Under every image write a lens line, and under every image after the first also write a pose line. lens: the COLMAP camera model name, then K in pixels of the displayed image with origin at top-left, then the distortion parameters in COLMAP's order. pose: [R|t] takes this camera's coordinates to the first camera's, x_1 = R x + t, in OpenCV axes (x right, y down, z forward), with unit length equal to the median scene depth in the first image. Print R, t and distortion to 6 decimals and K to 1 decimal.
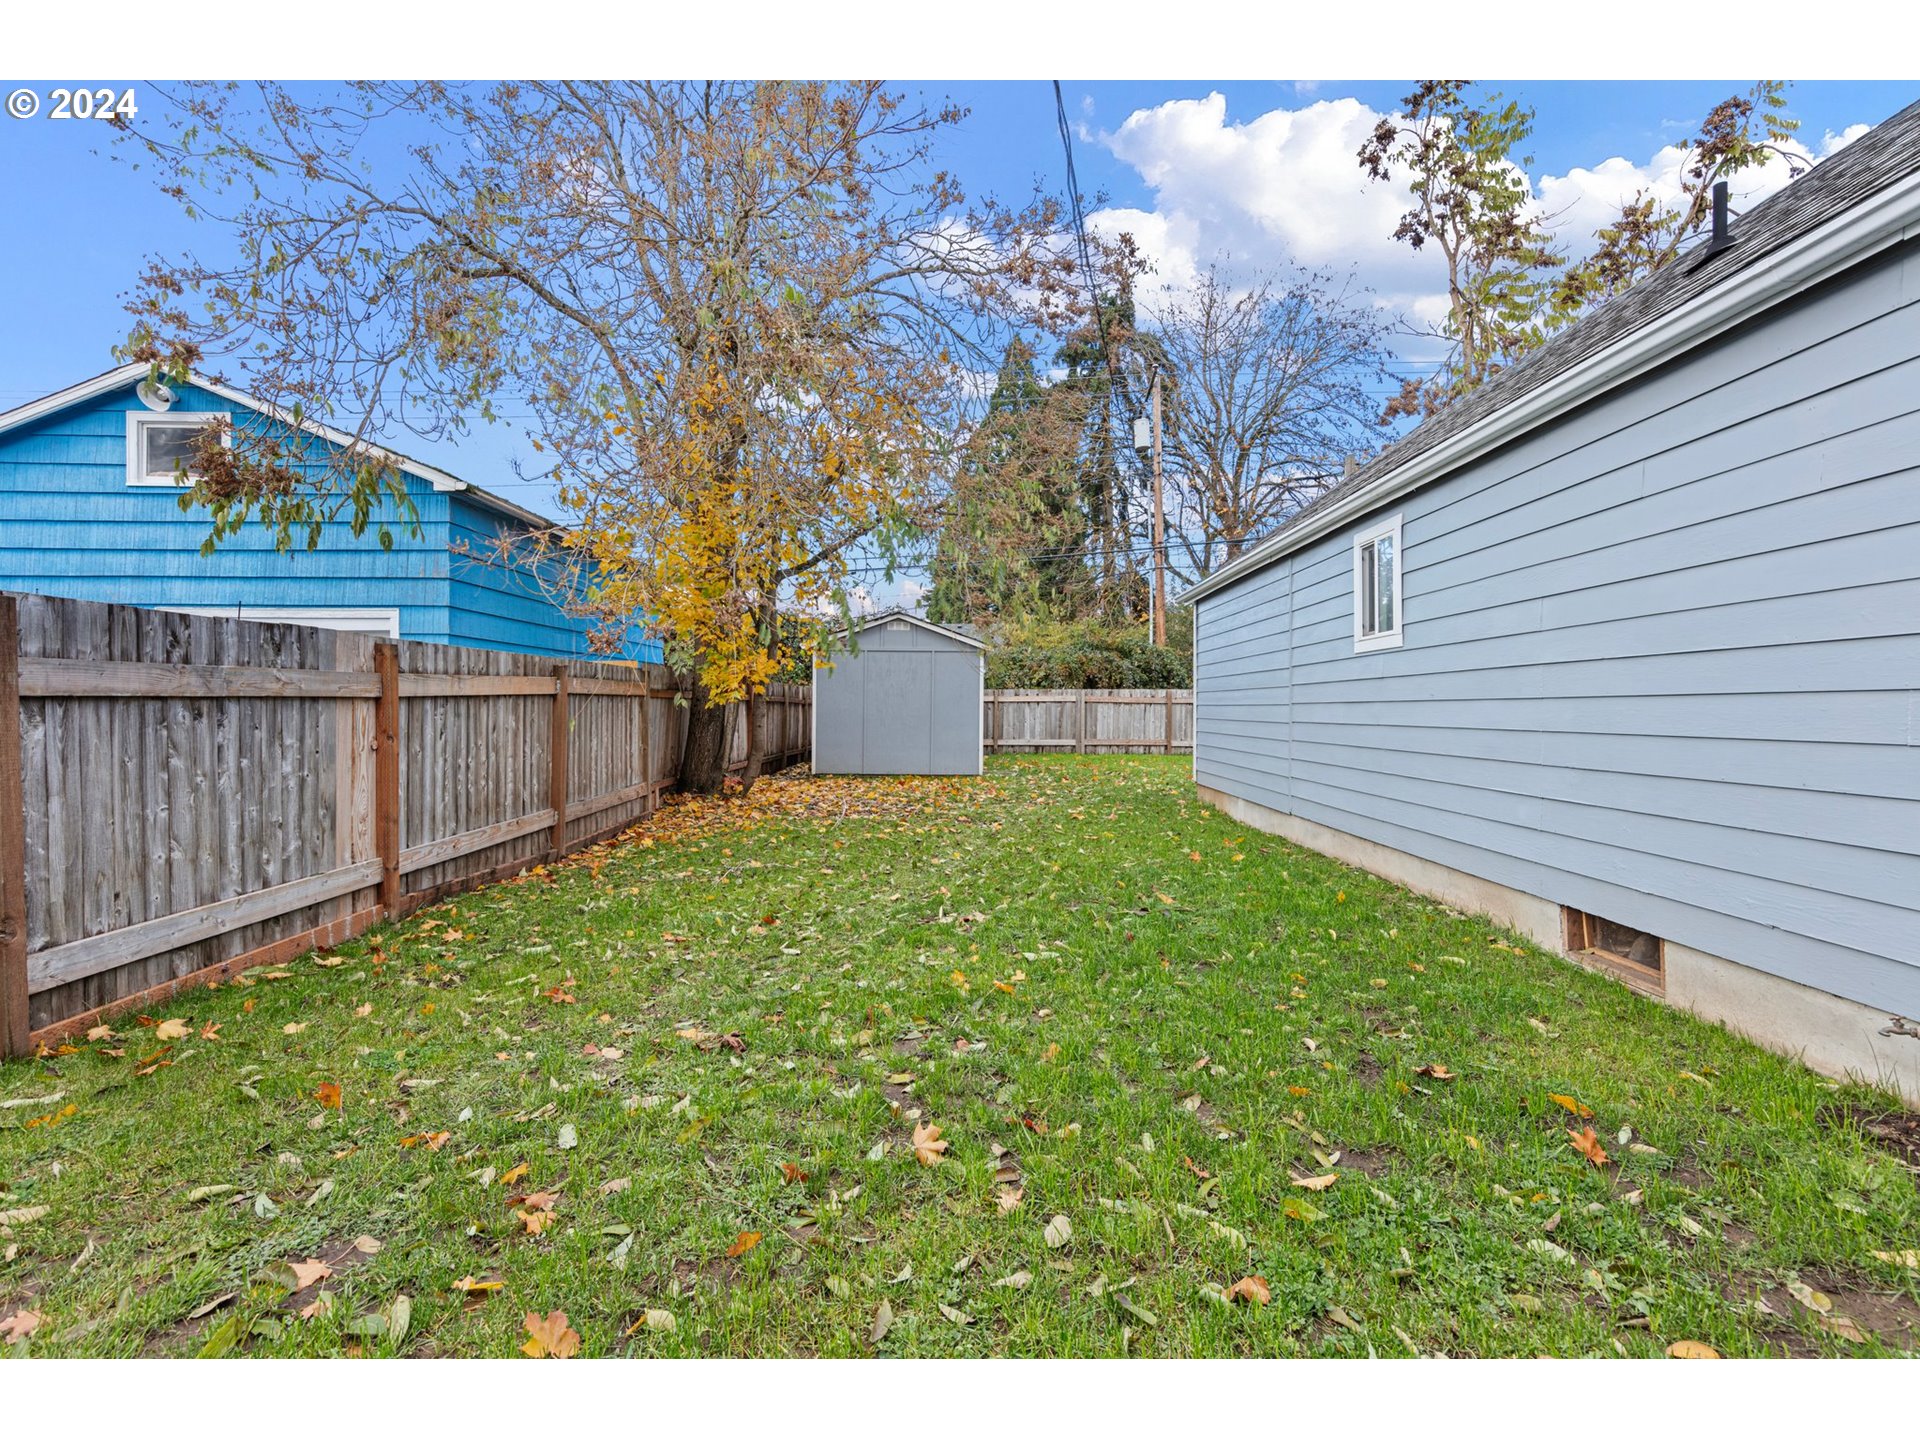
lens RADIAL K [[918.4, 0, 959.5], [0, 918.4, 725.6], [0, 0, 1]] dist [0.003939, 0.000420]
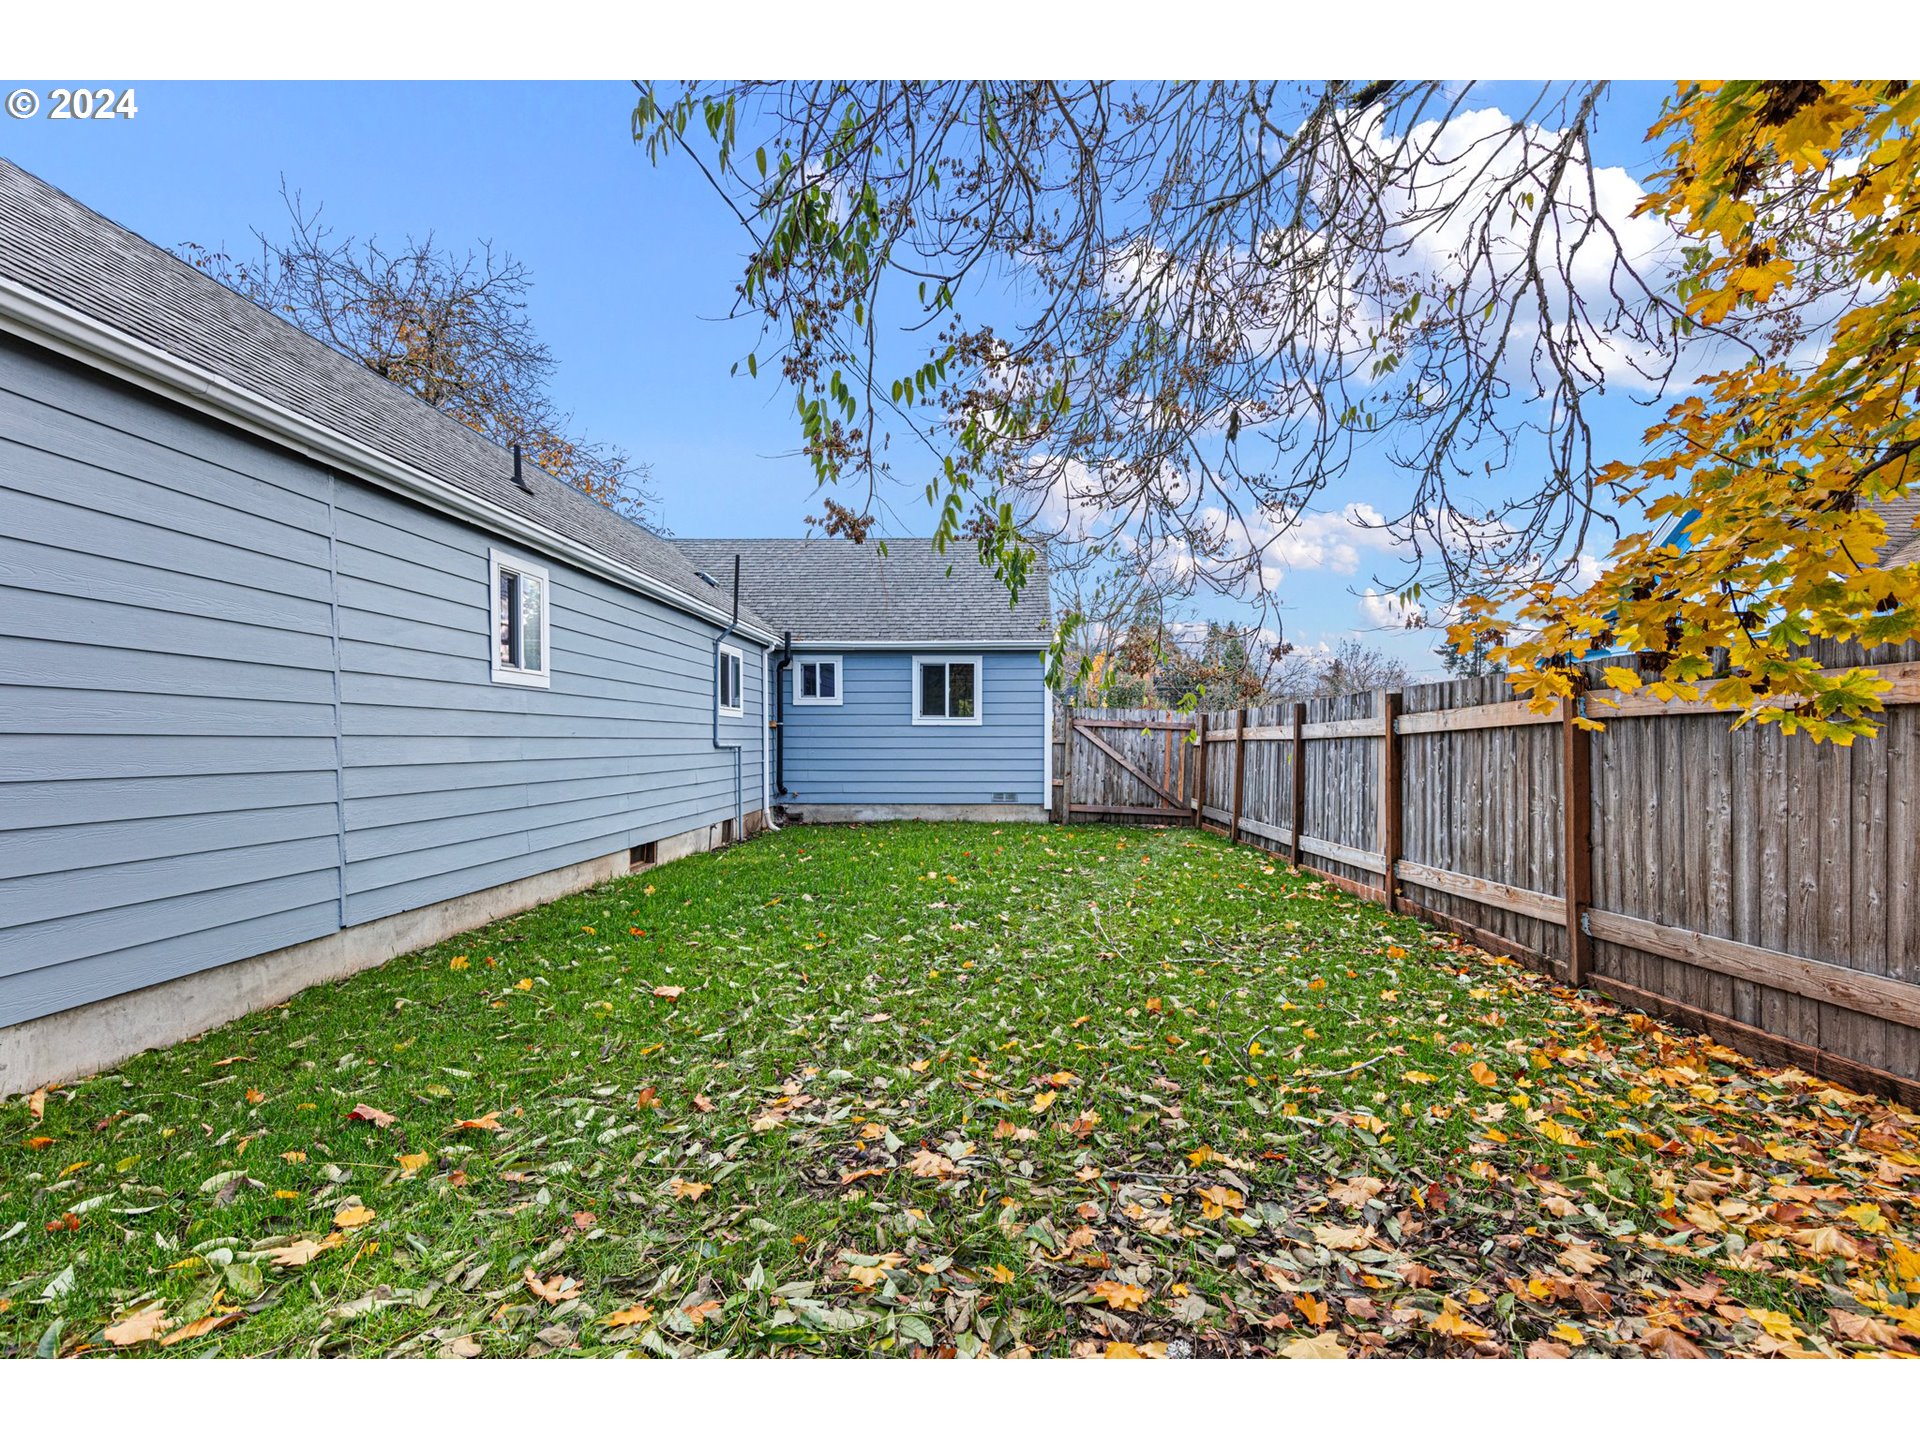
lens RADIAL K [[962.7, 0, 970.2], [0, 962.7, 727.9], [0, 0, 1]] dist [0.003126, -0.000128]
pose [[-0.999955, 0.000559, 0.009437, -0.042087], [0.000563, 1.000000, 0.000420, -0.035678], [-0.009437, 0.000425, -0.999955, 2.033451]]
